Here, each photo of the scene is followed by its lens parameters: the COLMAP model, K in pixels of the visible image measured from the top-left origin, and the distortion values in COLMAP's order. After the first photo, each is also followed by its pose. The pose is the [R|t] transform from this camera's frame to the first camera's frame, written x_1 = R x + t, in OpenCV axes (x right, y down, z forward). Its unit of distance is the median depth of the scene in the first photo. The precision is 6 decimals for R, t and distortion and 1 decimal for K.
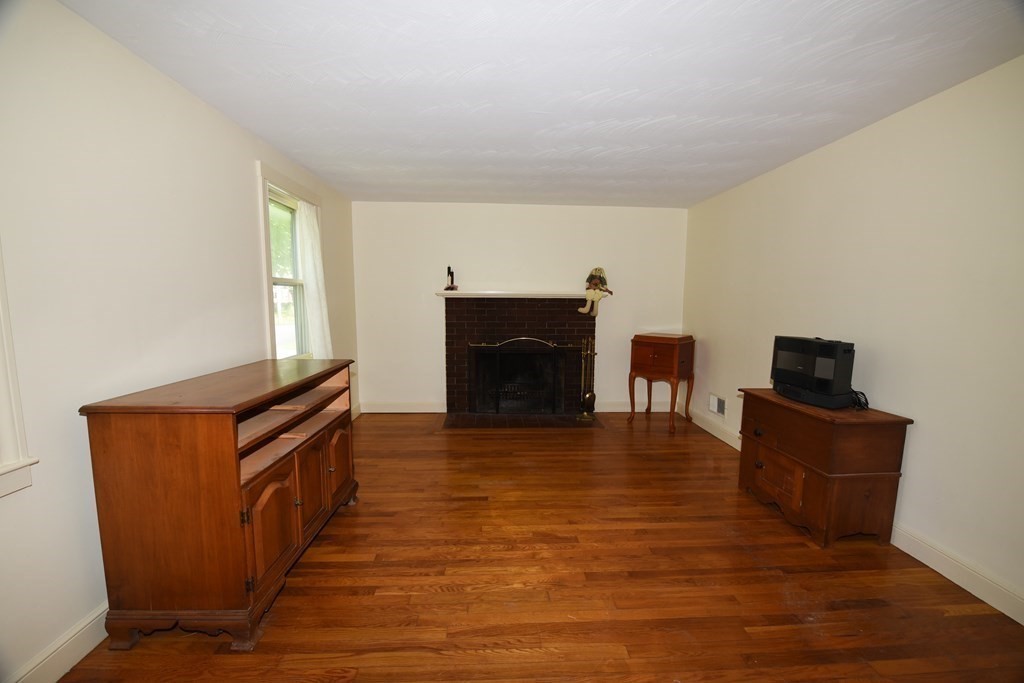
lens RADIAL K [[399.8, 0, 511.6], [0, 399.8, 345.3], [0, 0, 1]] dist [-0.027479, 0.000261]
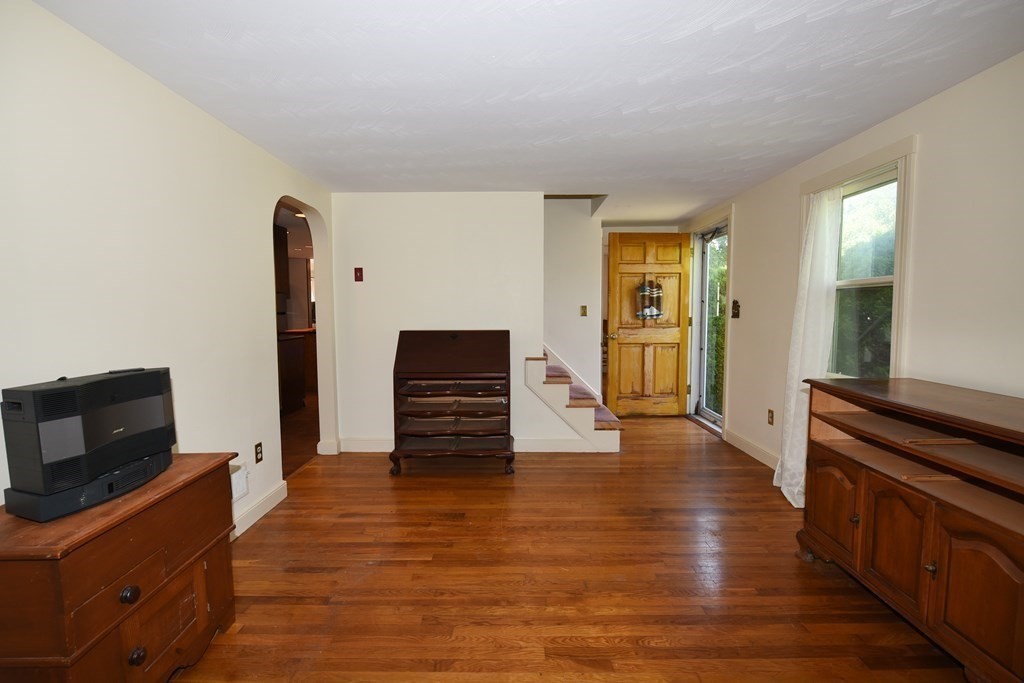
lens RADIAL K [[470.1, 0, 511.8], [0, 470.1, 345.4], [0, 0, 1]] dist [0.000849, 0.000080]
pose [[-0.999017, -0.001762, 0.044288, 0.196551], [0.006606, 0.982133, 0.188071, -0.193115], [-0.043828, 0.188178, -0.981156, 1.767204]]
